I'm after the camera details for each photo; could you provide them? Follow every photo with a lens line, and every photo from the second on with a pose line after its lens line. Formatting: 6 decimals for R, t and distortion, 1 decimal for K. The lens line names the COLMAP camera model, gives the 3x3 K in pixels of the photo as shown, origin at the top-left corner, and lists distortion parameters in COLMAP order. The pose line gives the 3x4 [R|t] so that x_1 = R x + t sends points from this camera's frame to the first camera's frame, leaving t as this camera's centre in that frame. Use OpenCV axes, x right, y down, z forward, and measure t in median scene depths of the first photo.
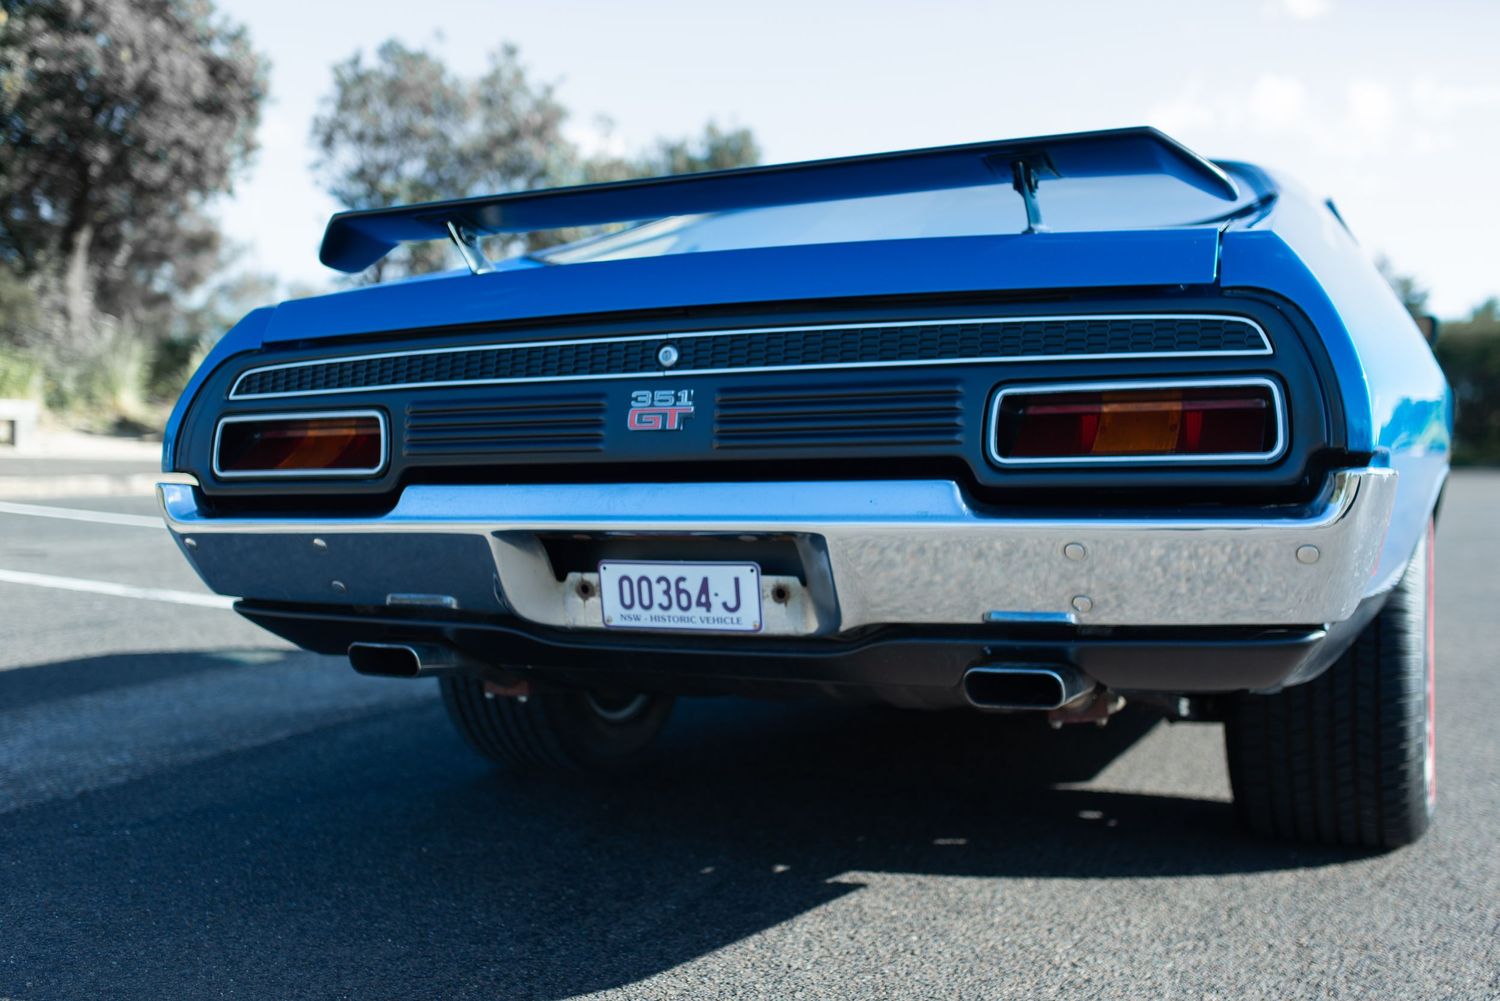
lens RADIAL K [[1437.6, 0, 756.2], [0, 1437.6, 500.6], [0, 0, 1]] dist [-0.002695, 0.000000]
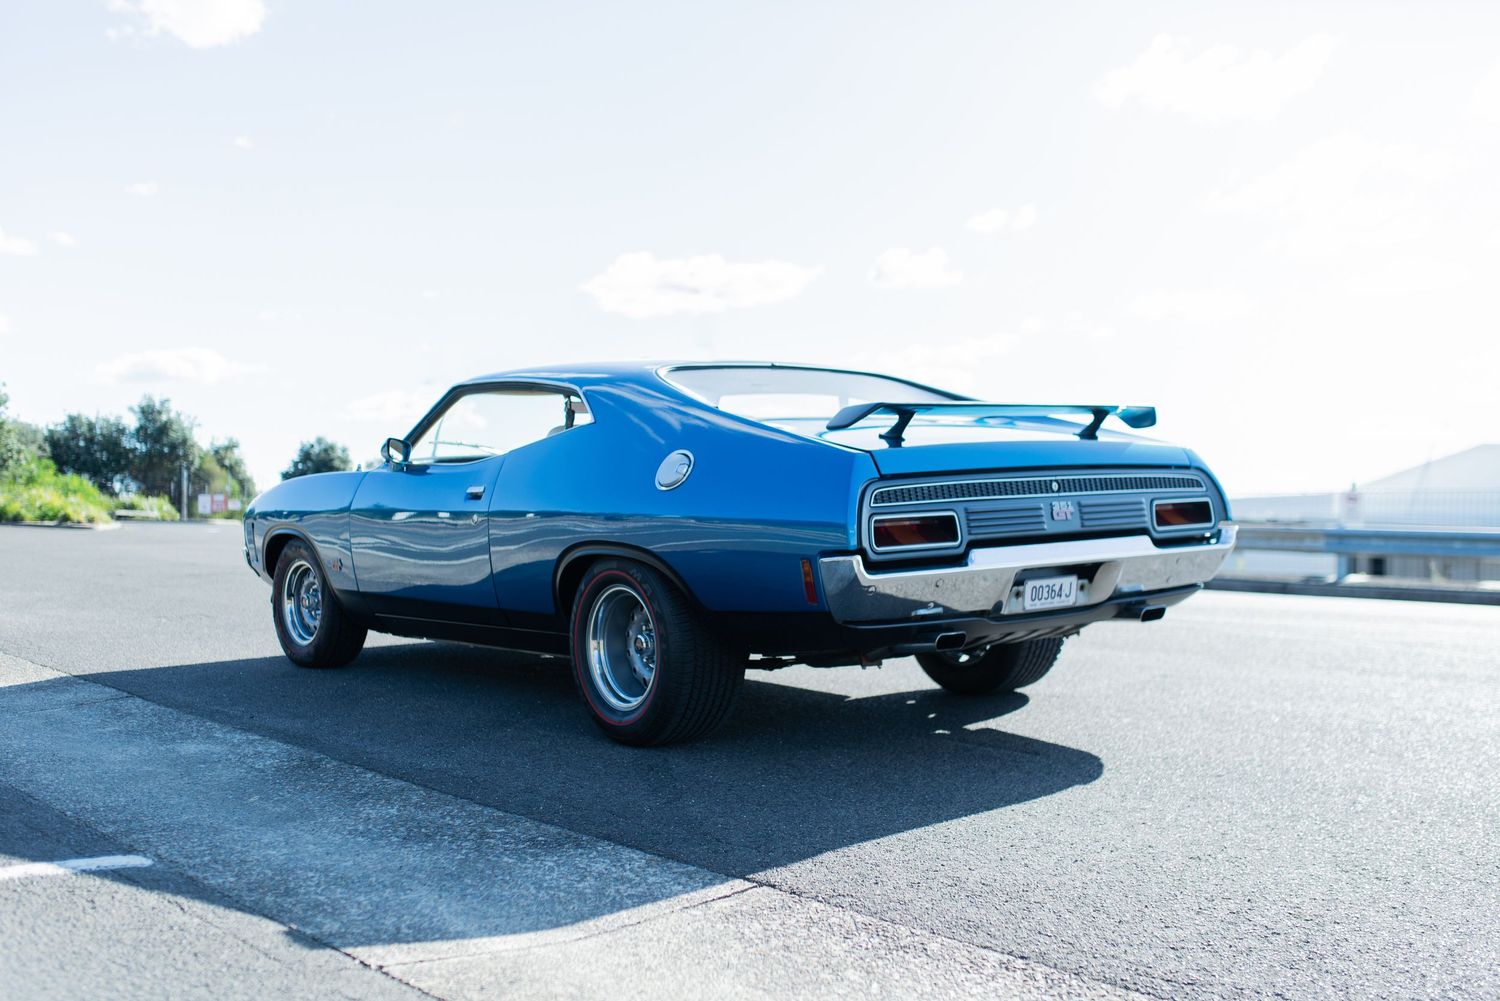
lens RADIAL K [[1437.6, 0, 751.1], [0, 1437.6, 493.7], [0, 0, 1]] dist [-0.002695, 0.000000]
pose [[0.477317, -0.016915, 0.878568, -2.219073], [0.030043, 0.999544, 0.002922, -0.107654], [-0.878217, 0.025000, 0.477608, 0.332886]]
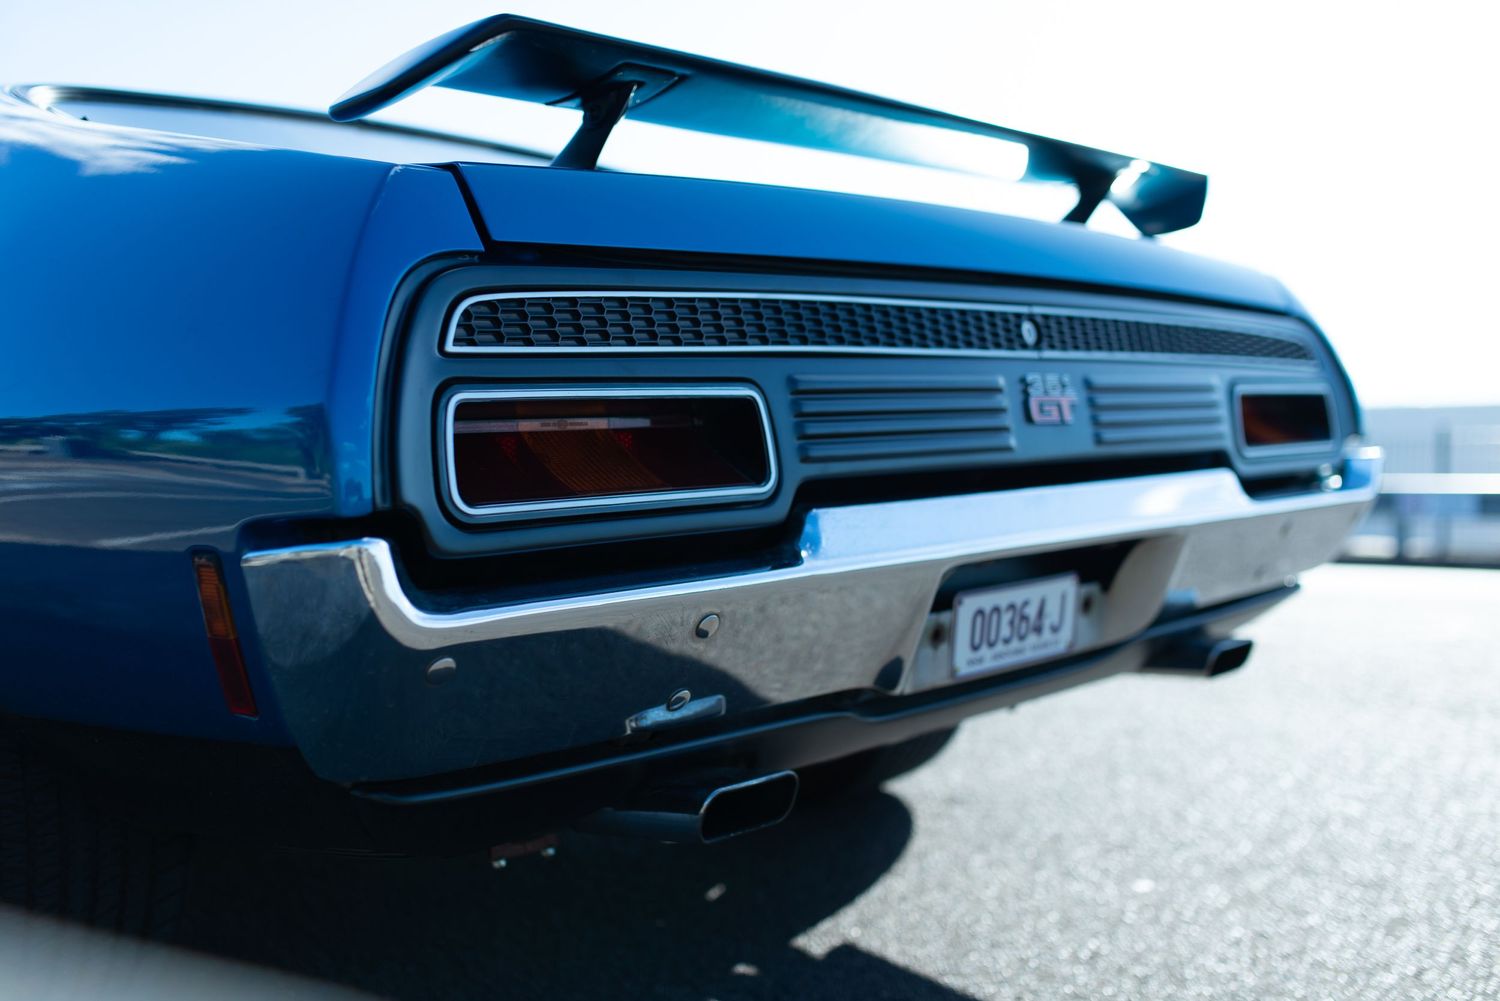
lens RADIAL K [[1437.6, 0, 753.1], [0, 1437.6, 514.2], [0, 0, 1]] dist [-0.002695, 0.000000]
pose [[0.350552, -0.051477, 0.935127, -0.868192], [0.048471, 0.998147, 0.036776, -0.034377], [-0.935288, 0.032434, 0.352398, 0.840290]]
